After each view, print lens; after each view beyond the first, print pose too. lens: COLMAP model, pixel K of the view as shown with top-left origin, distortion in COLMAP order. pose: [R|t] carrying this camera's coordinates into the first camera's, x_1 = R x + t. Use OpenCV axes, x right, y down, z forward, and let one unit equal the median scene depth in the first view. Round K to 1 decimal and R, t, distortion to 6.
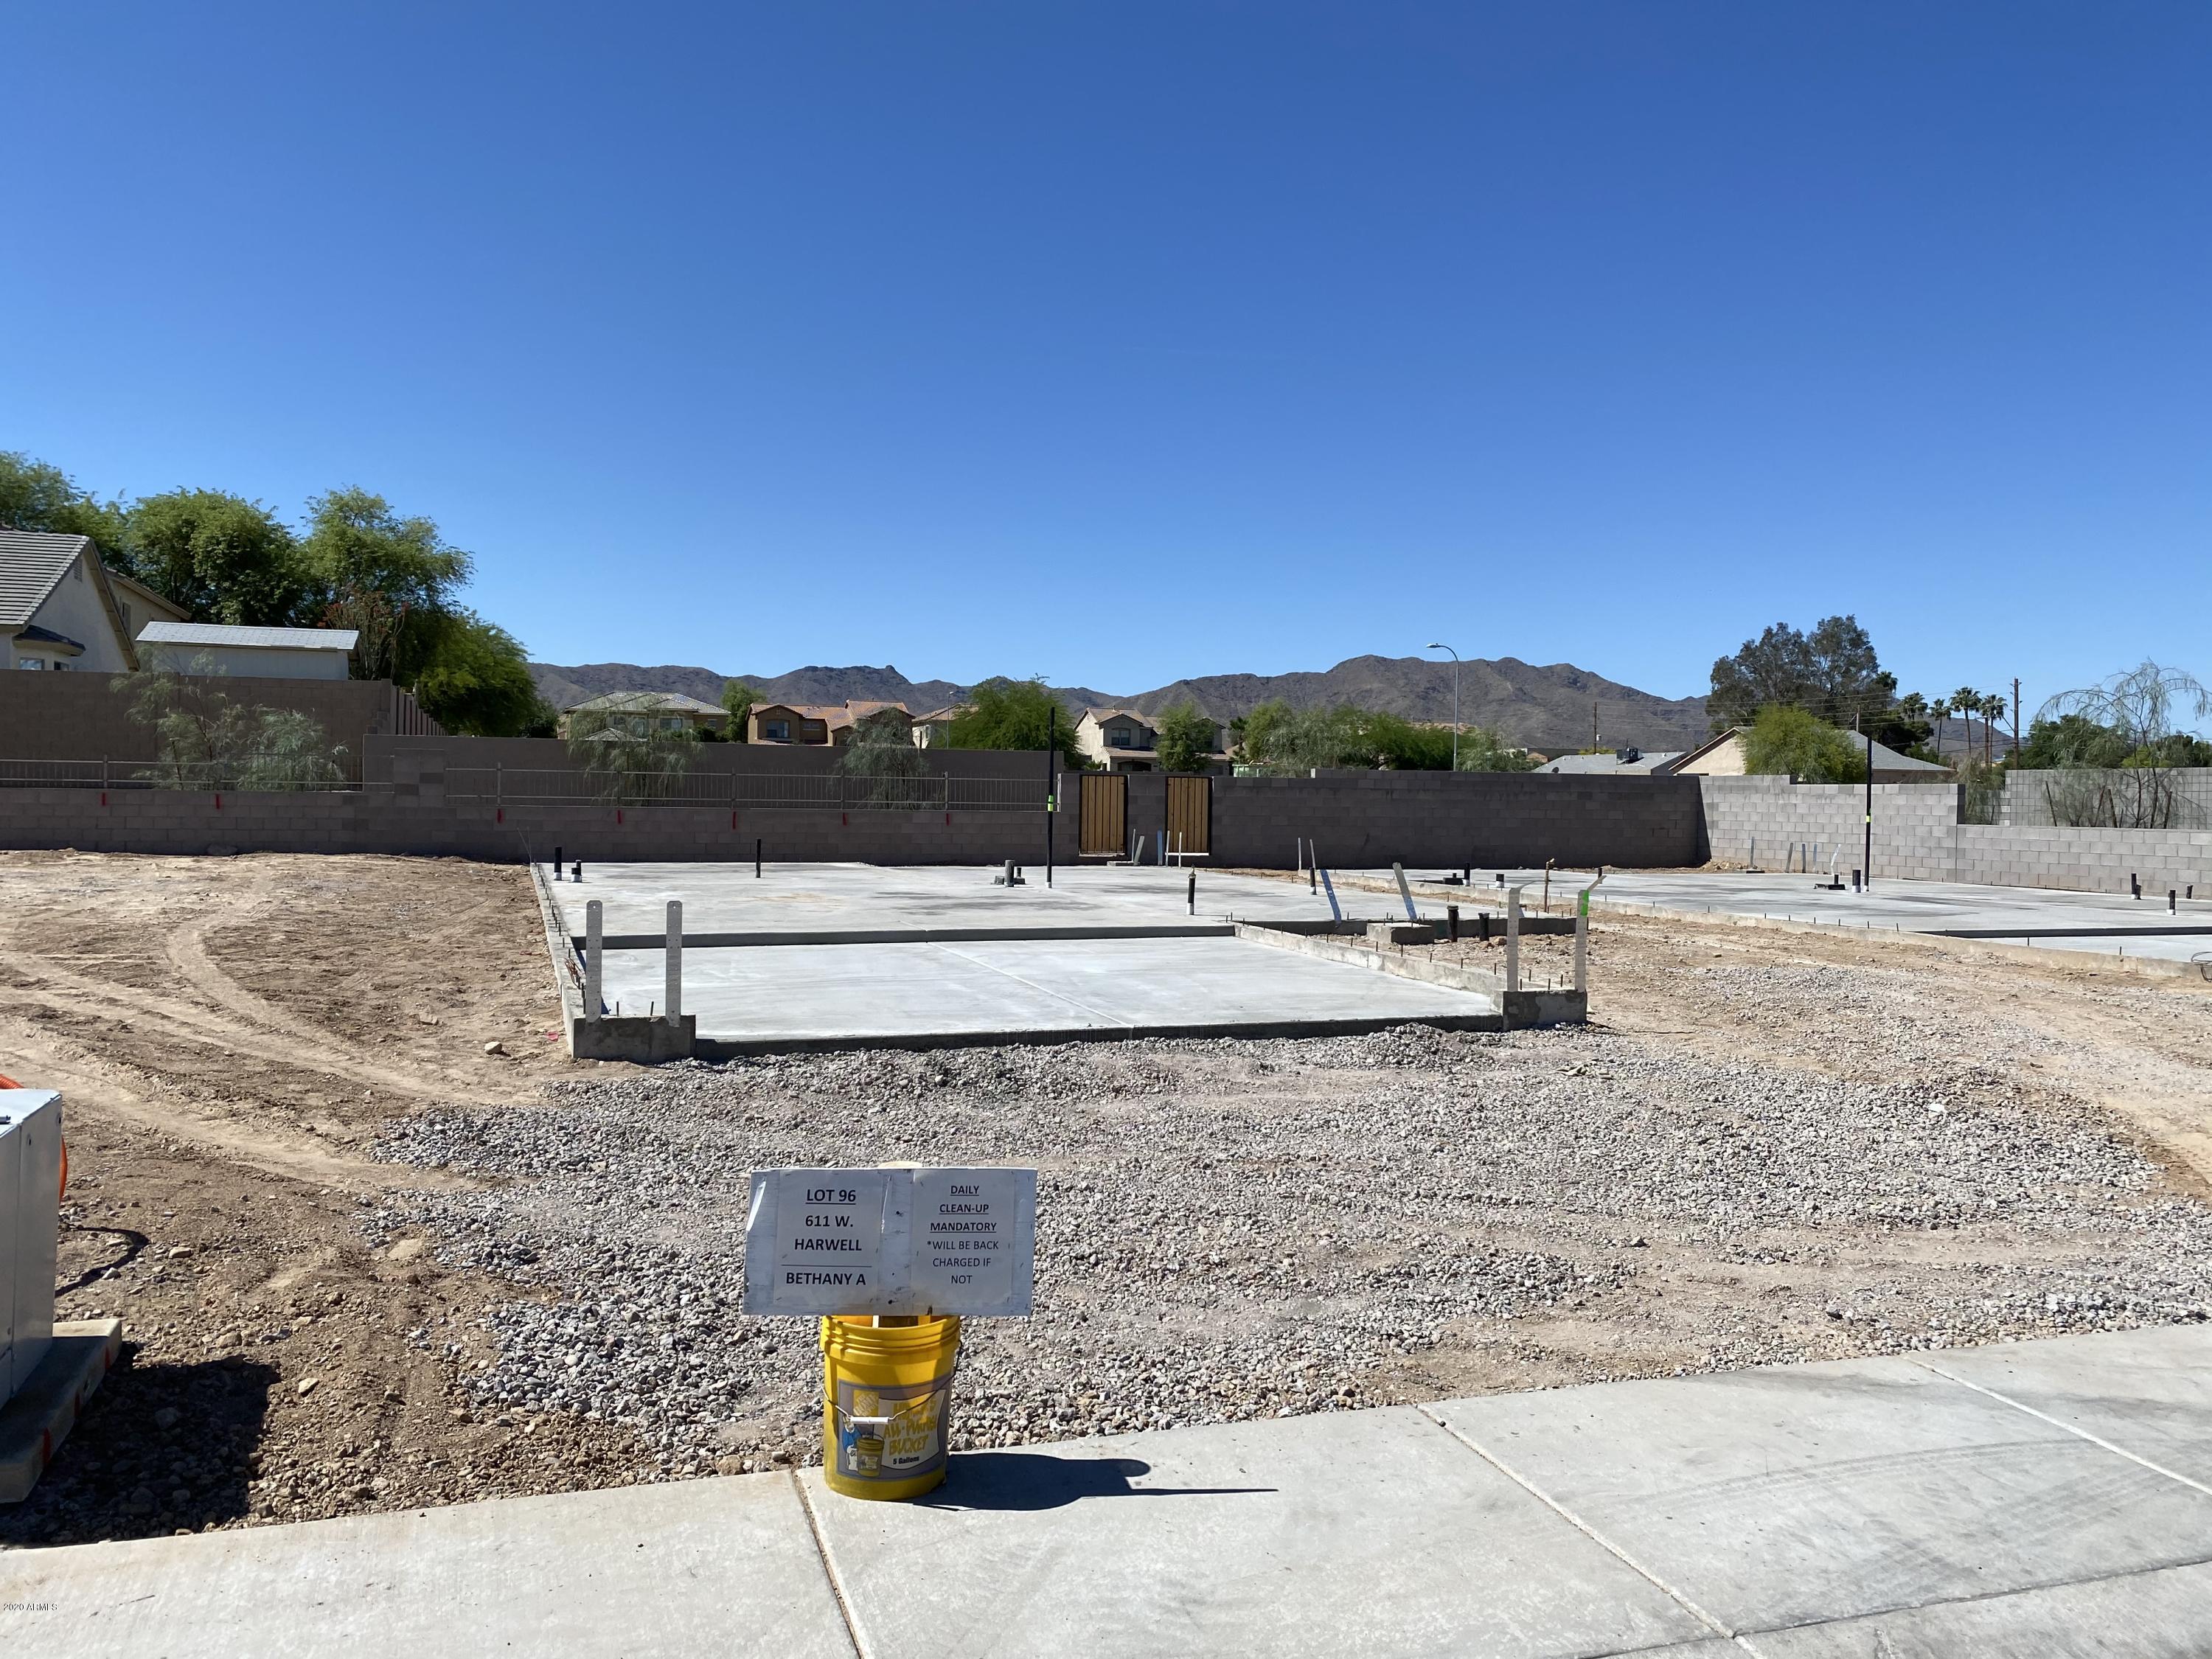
lens RADIAL K [[1653.8, 0, 1104.3], [0, 1653.8, 847.8], [0, 0, 1]] dist [0.040043, -0.045115]
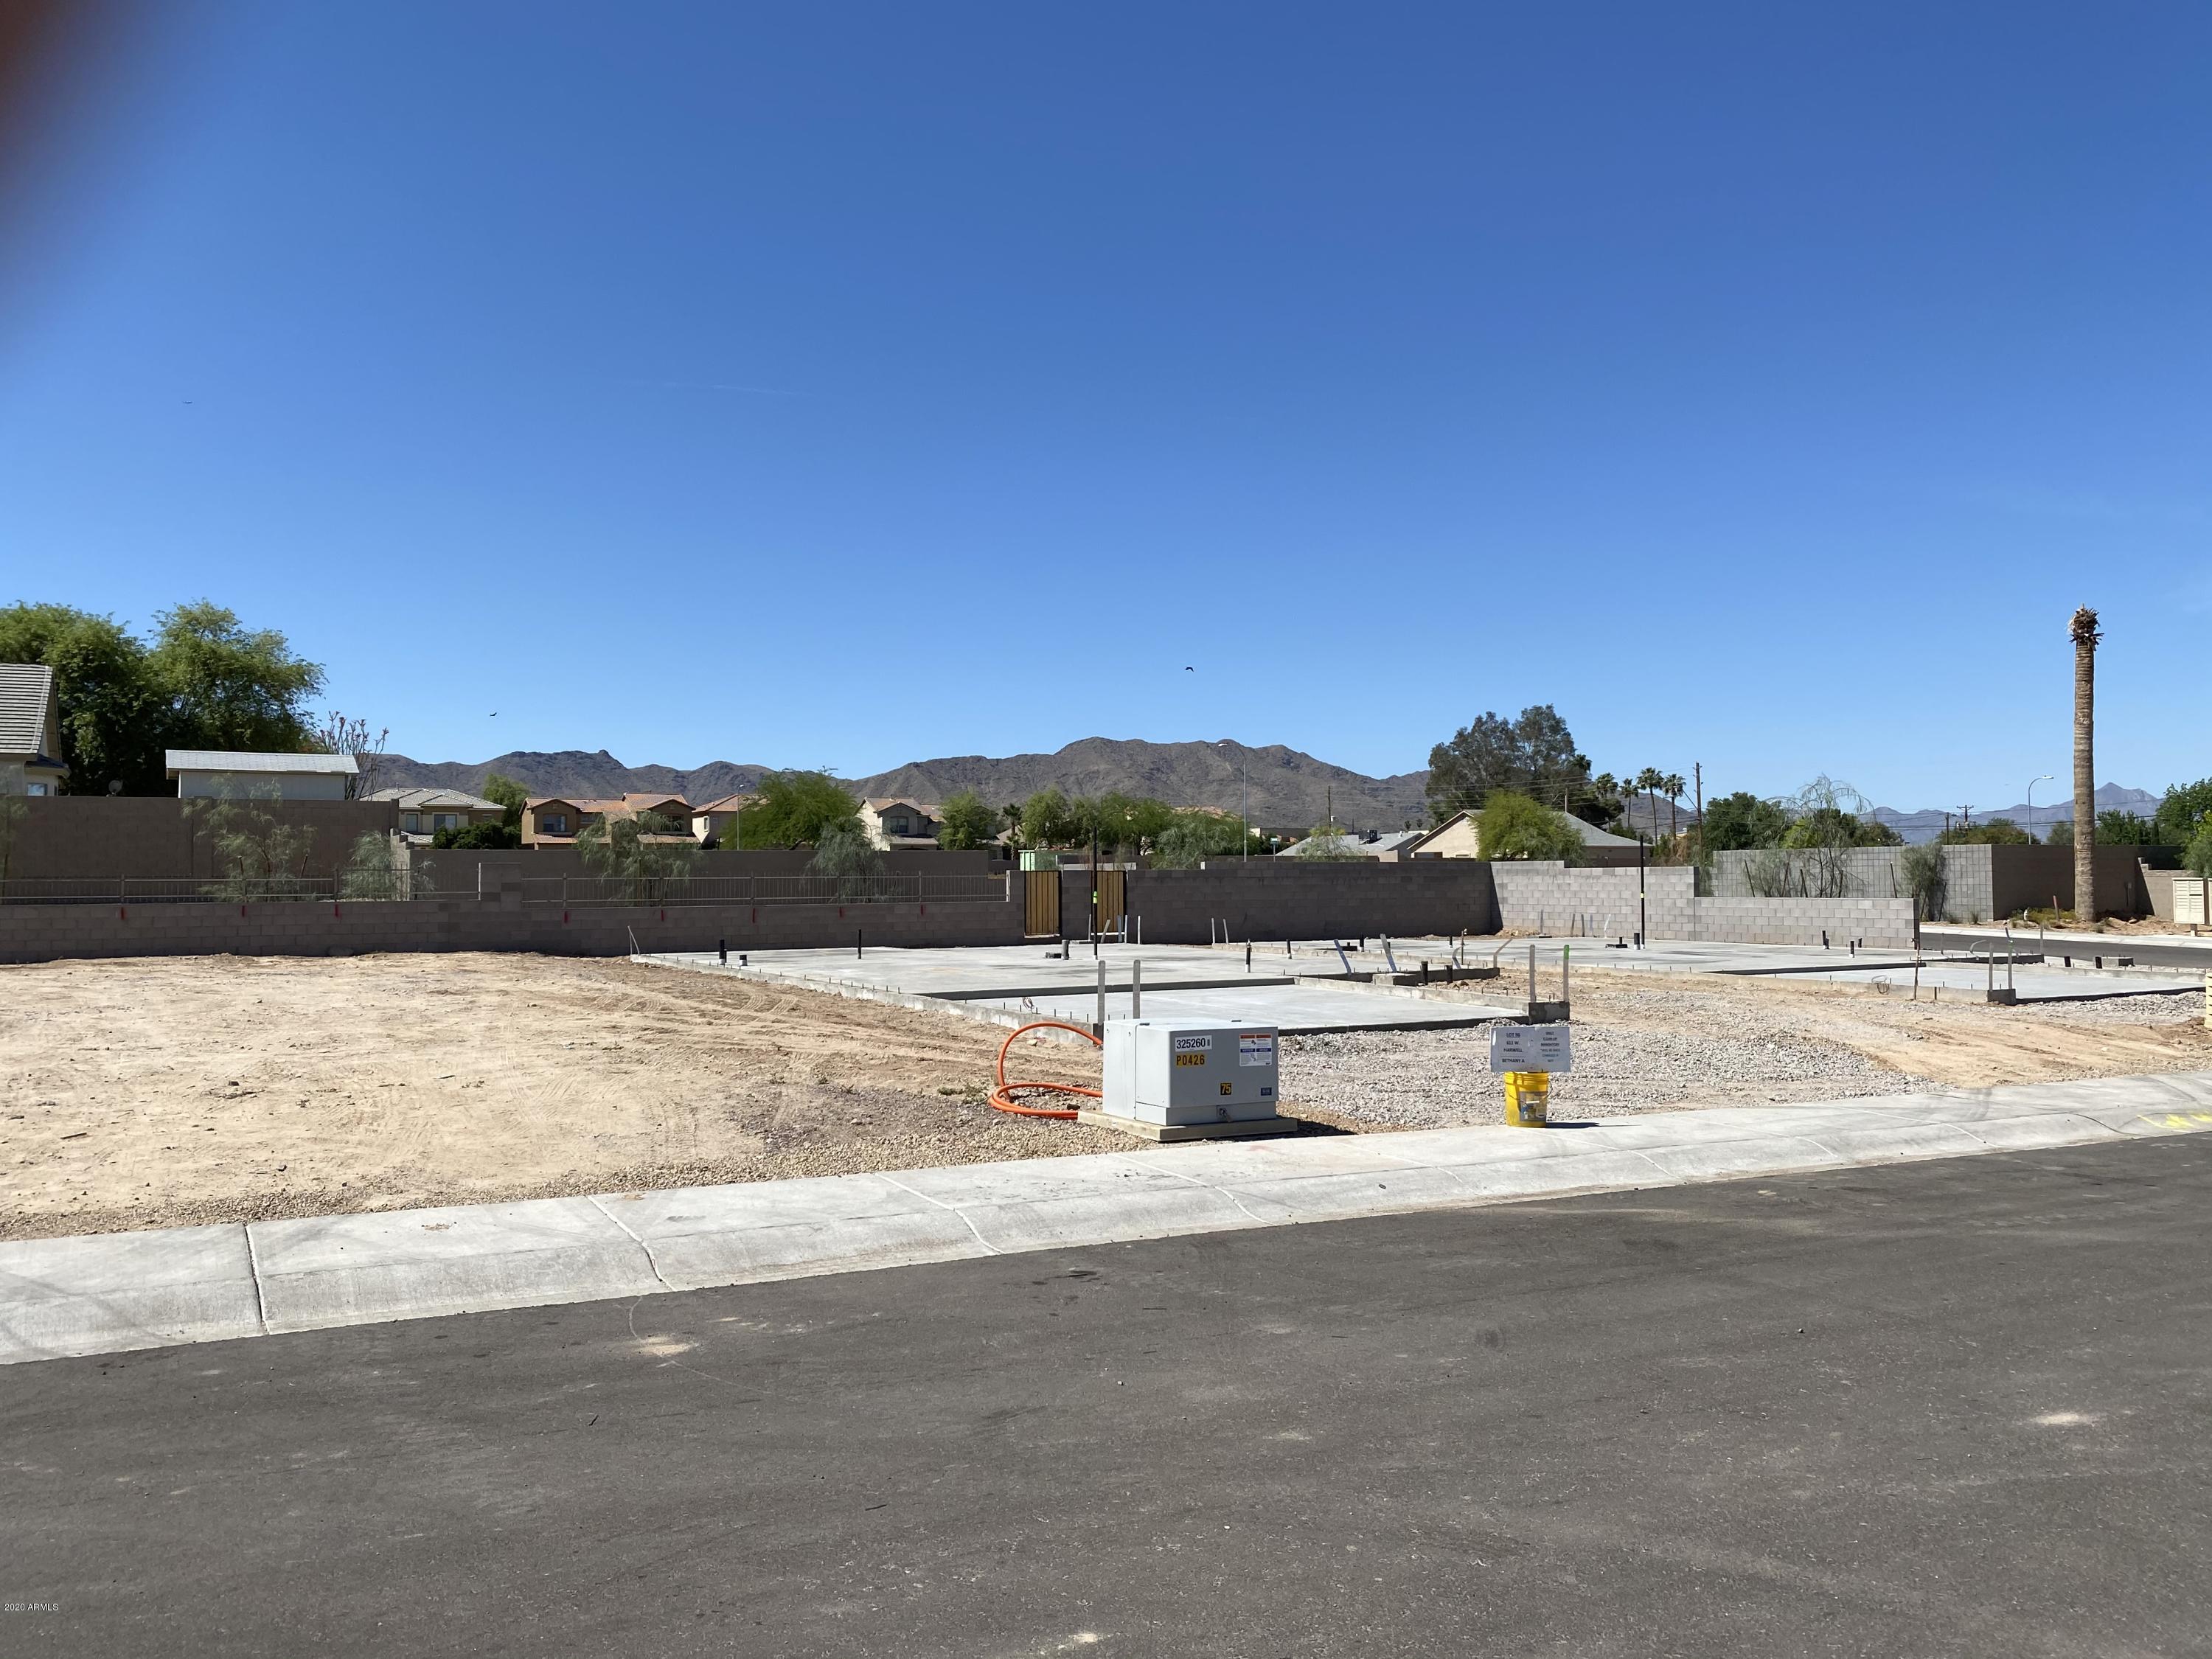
lens RADIAL K [[1653.8, 0, 1100.6], [0, 1653.8, 816.7], [0, 0, 1]] dist [0.040043, -0.045115]
pose [[0.987183, -0.014265, 0.158956, -0.134548], [0.025091, 0.997484, -0.066308, -0.001750], [-0.157610, 0.069447, 0.985056, -0.191023]]
